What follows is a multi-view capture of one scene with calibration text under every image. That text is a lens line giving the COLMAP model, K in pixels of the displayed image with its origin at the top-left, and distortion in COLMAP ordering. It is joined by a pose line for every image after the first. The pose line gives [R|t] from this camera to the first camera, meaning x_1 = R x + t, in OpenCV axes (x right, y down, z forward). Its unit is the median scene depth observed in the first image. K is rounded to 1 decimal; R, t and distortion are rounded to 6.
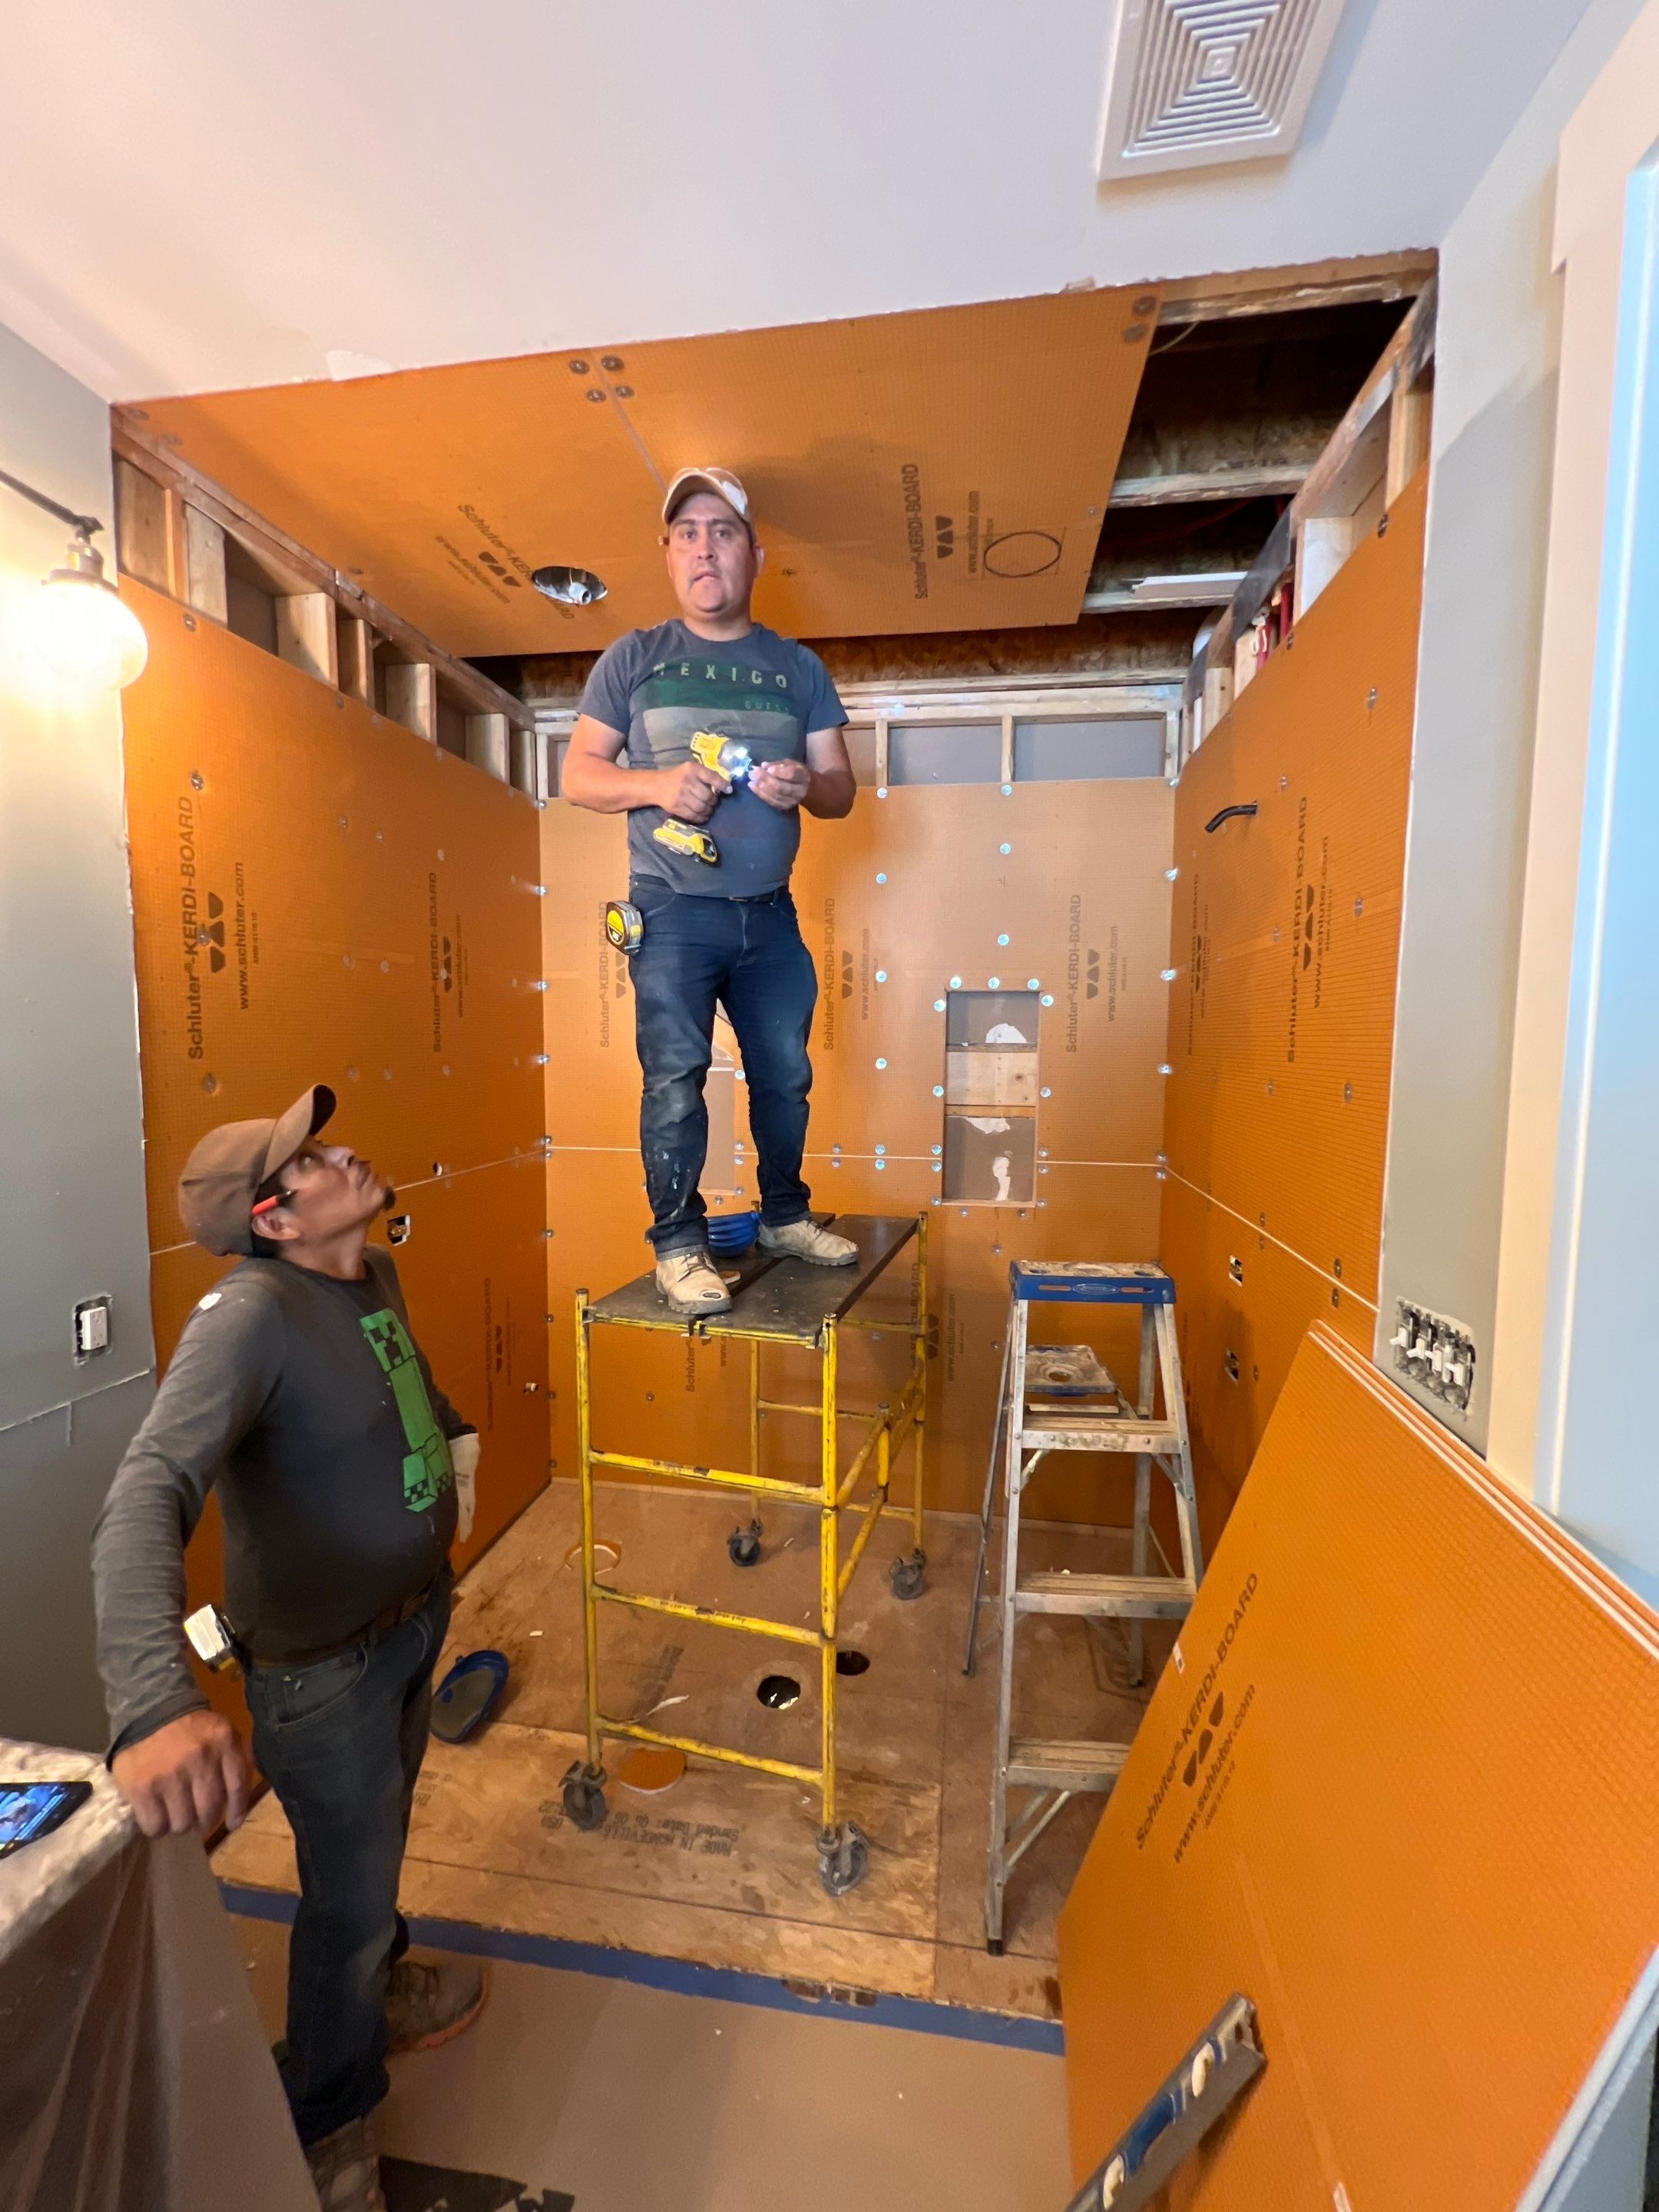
lens RADIAL K [[883.0, 0, 826.1], [0, 883.0, 1106.5], [0, 0, 1]] dist [-0.000430, 0.000123]
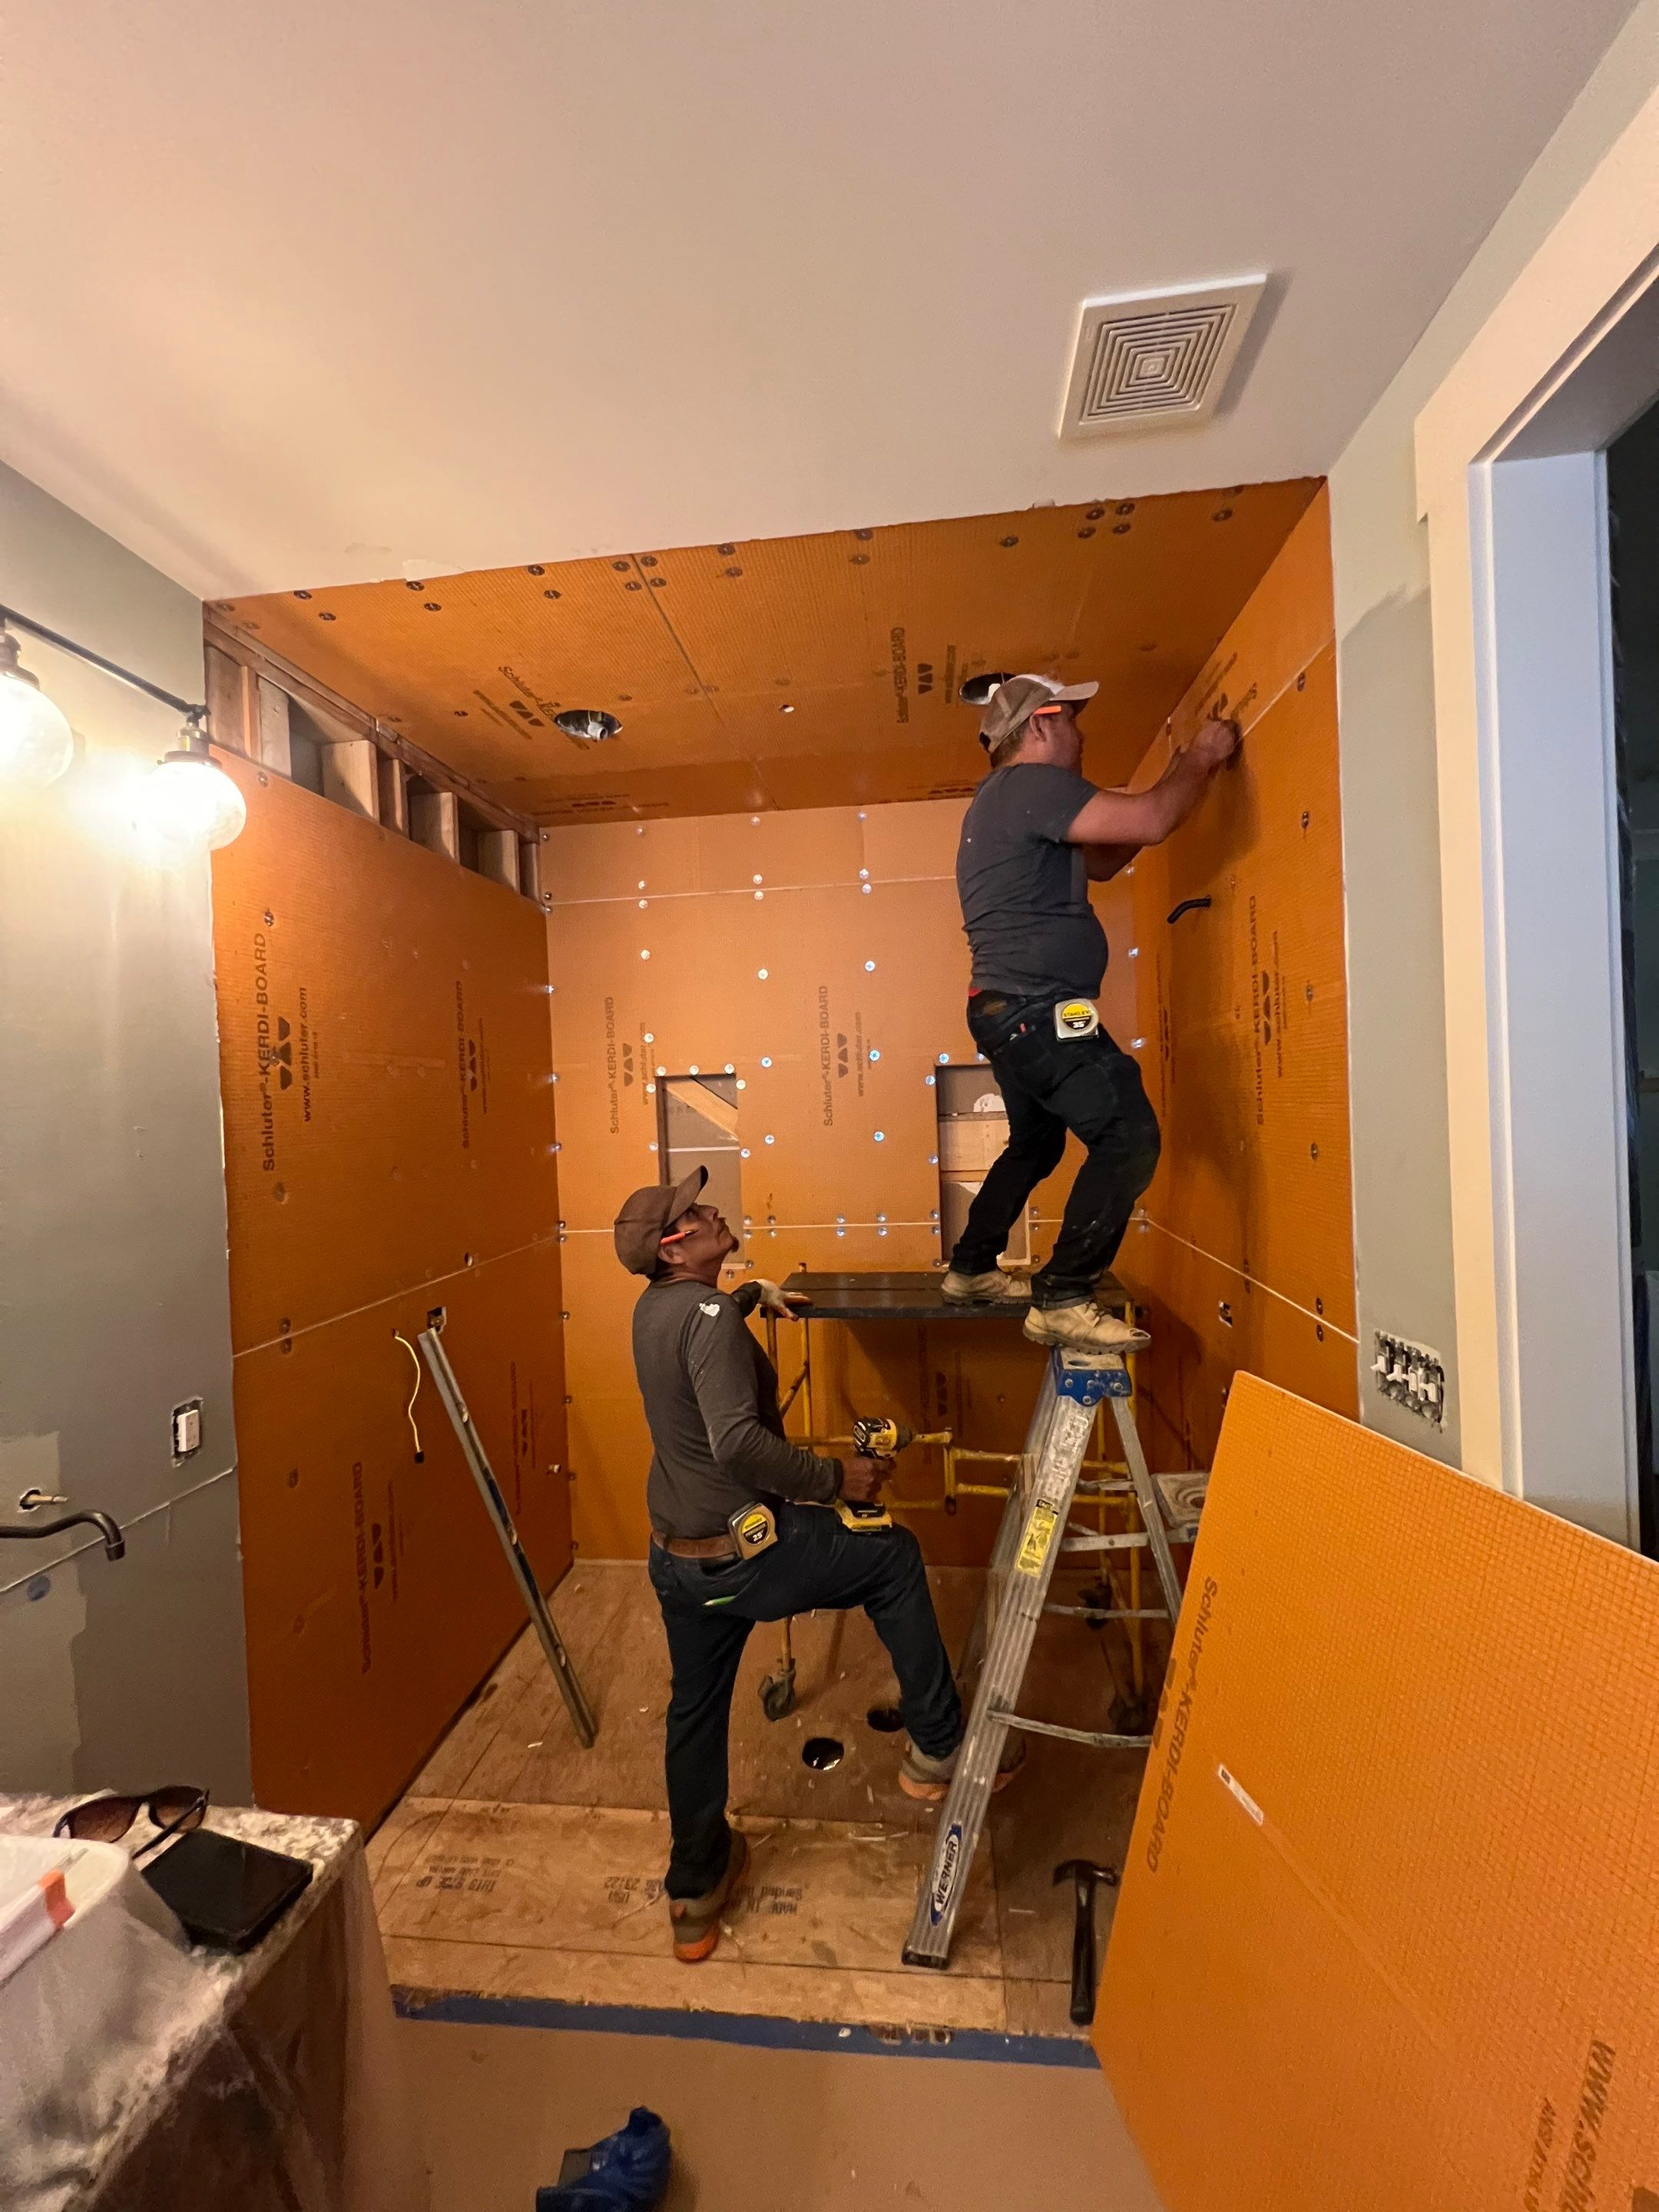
lens RADIAL K [[883.0, 0, 826.1], [0, 883.0, 1106.5], [0, 0, 1]] dist [-0.000430, 0.000123]
pose [[0.997912, -0.047747, 0.043506, -0.062731], [0.050731, 0.996236, -0.070286, -0.017724], [-0.039987, 0.072346, 0.996578, -0.086493]]
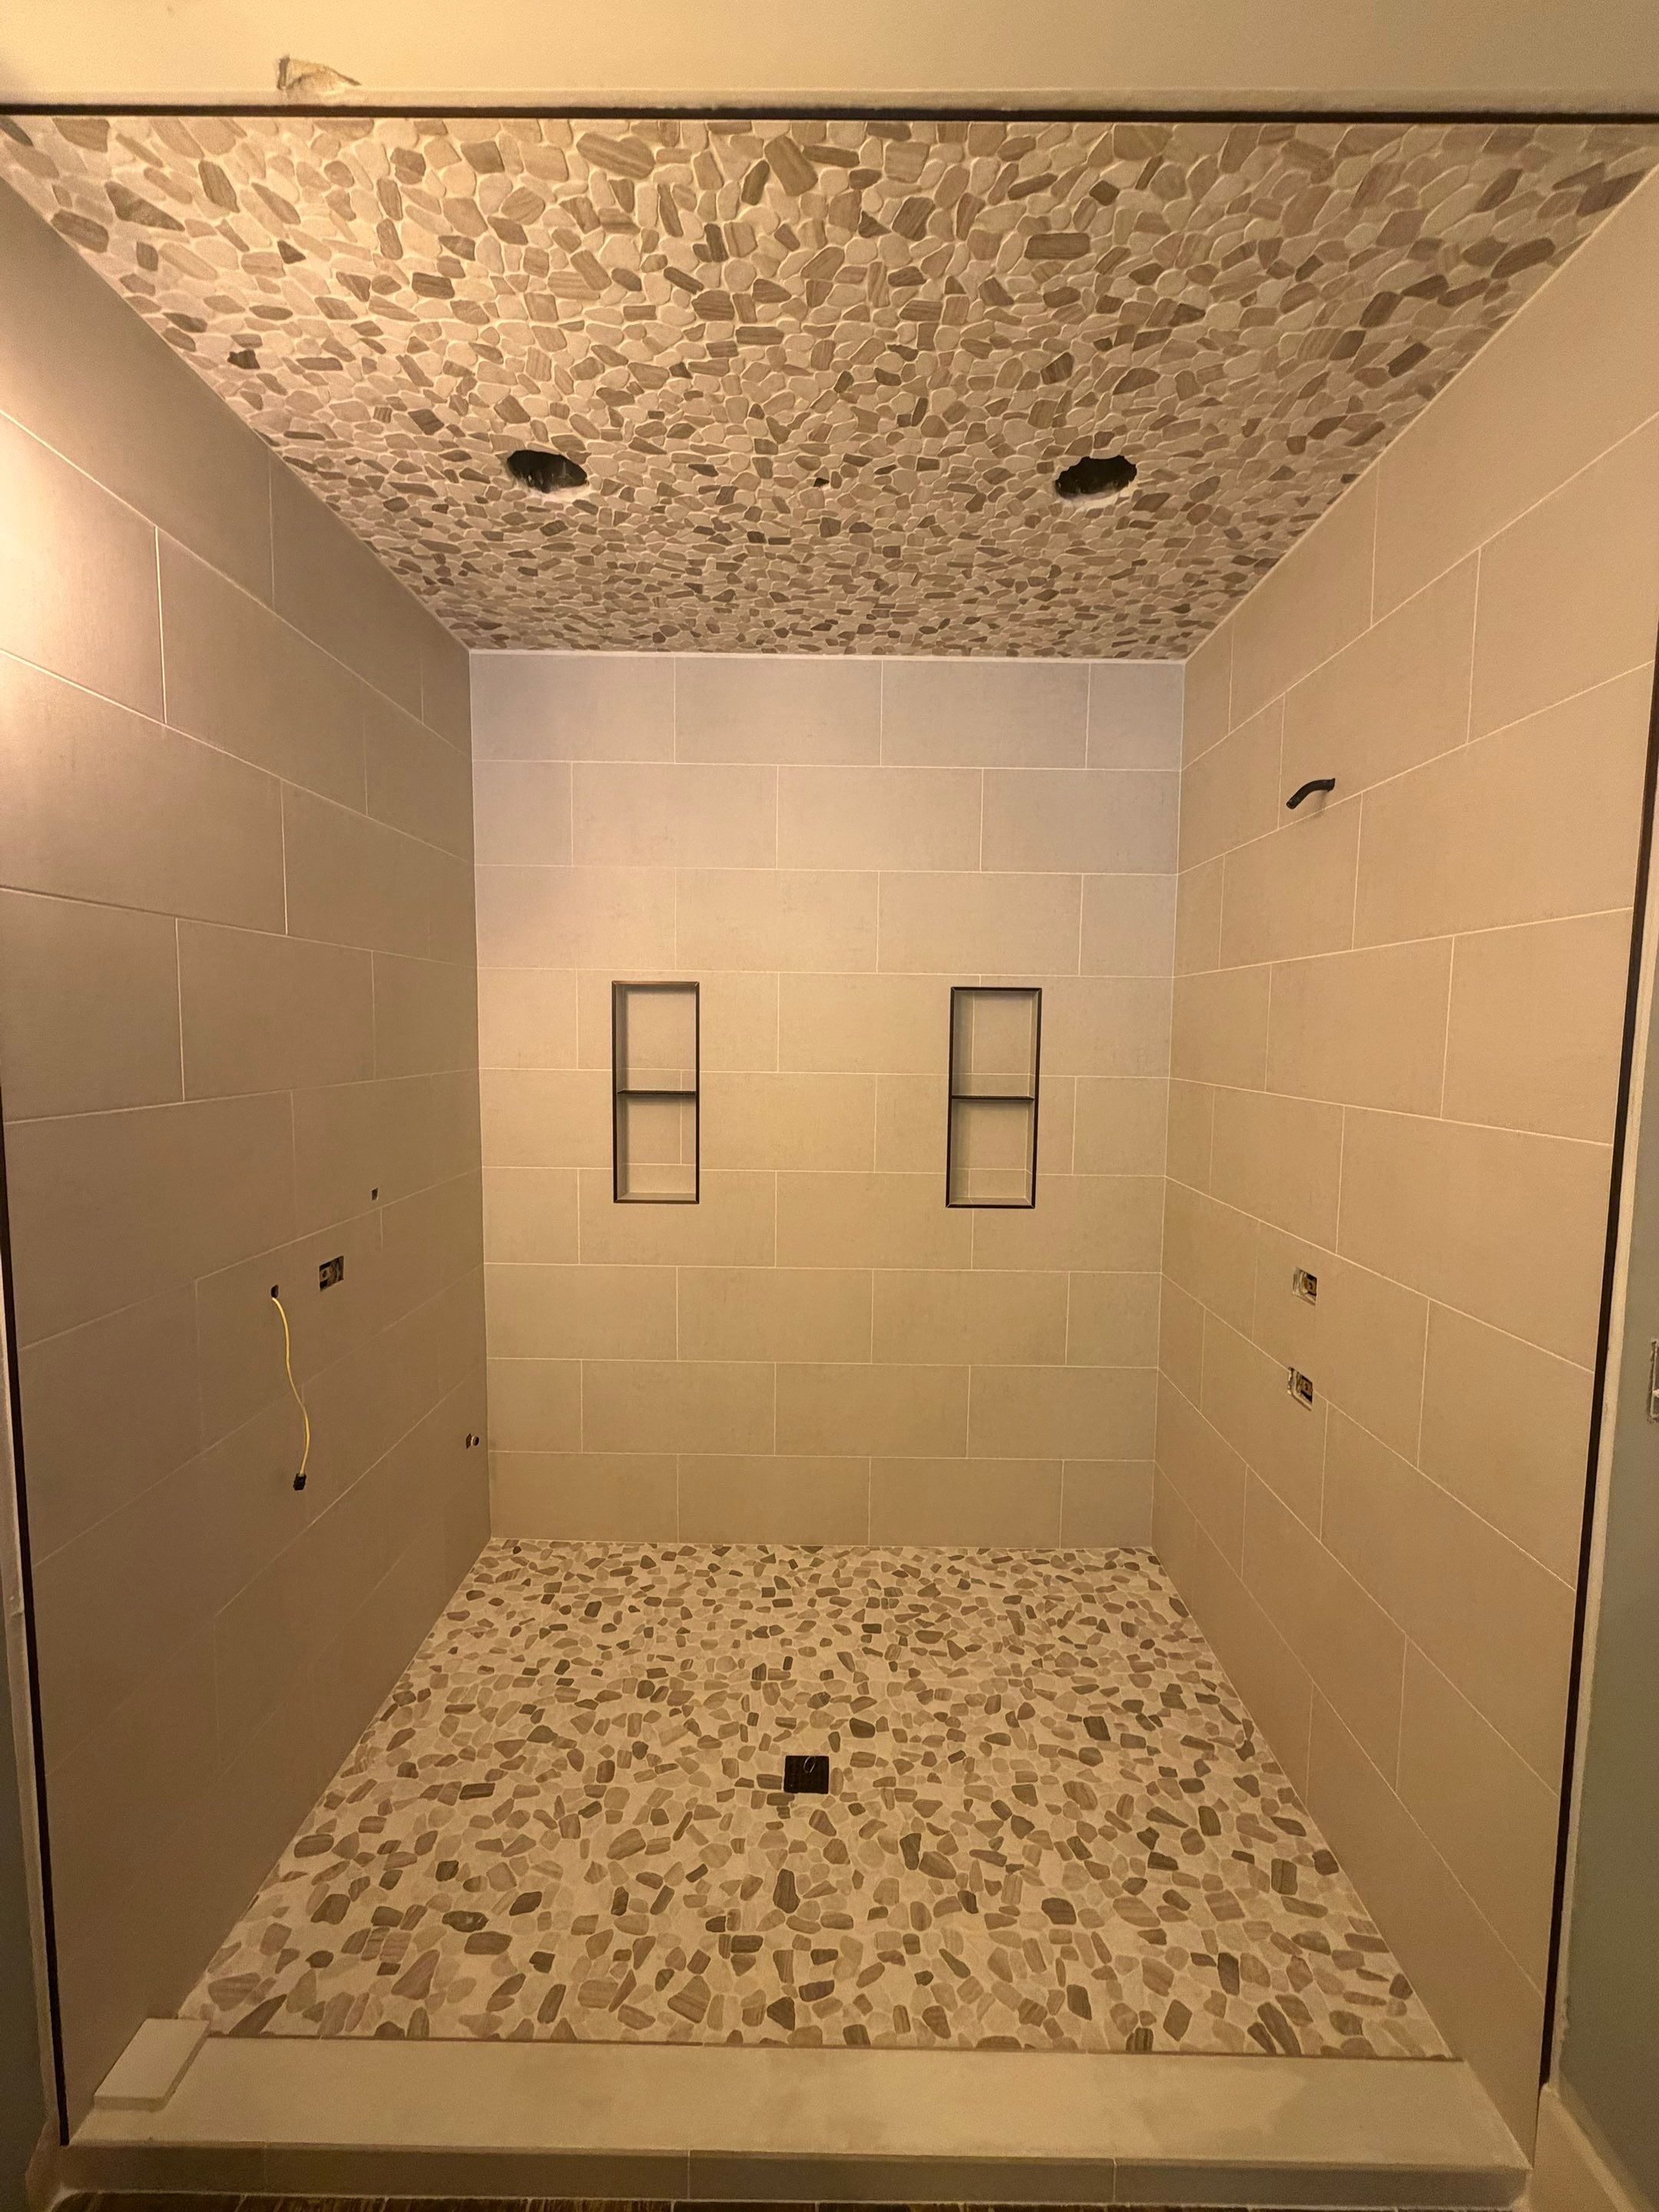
lens RADIAL K [[878.7, 0, 827.6], [0, 878.7, 1100.6], [0, 0, 1]] dist [0.000639, -0.000063]
pose [[0.989004, -0.011694, 0.147429, -0.161031], [0.010925, 0.999922, 0.006022, -0.018152], [-0.147488, -0.004345, 0.989054, 0.158448]]
